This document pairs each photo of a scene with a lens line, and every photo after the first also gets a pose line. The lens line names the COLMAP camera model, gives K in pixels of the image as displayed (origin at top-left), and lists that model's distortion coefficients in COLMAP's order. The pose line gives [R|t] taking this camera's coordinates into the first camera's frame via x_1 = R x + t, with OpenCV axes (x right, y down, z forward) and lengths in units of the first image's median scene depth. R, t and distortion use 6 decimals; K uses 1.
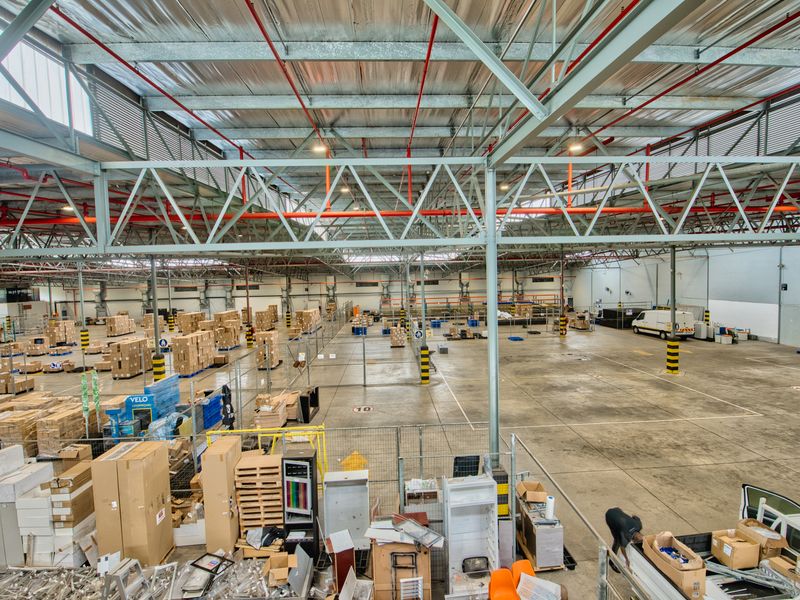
lens RADIAL K [[388.0, 0, 405.0], [0, 388.0, 299.2], [0, 0, 1]] dist [-0.004118, -0.008865]
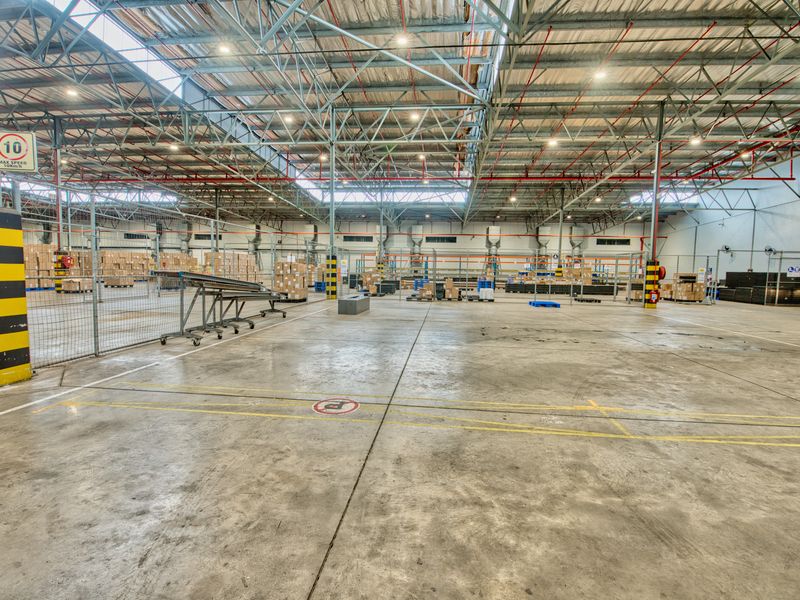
lens RADIAL K [[388.0, 0, 398.8], [0, 388.0, 294.2], [0, 0, 1]] dist [-0.004118, -0.008865]
pose [[0.986677, 0.053116, -0.153778, 0.098846], [-0.051494, 0.998568, 0.014515, 0.053401], [0.154329, -0.006403, 0.987999, 0.281815]]
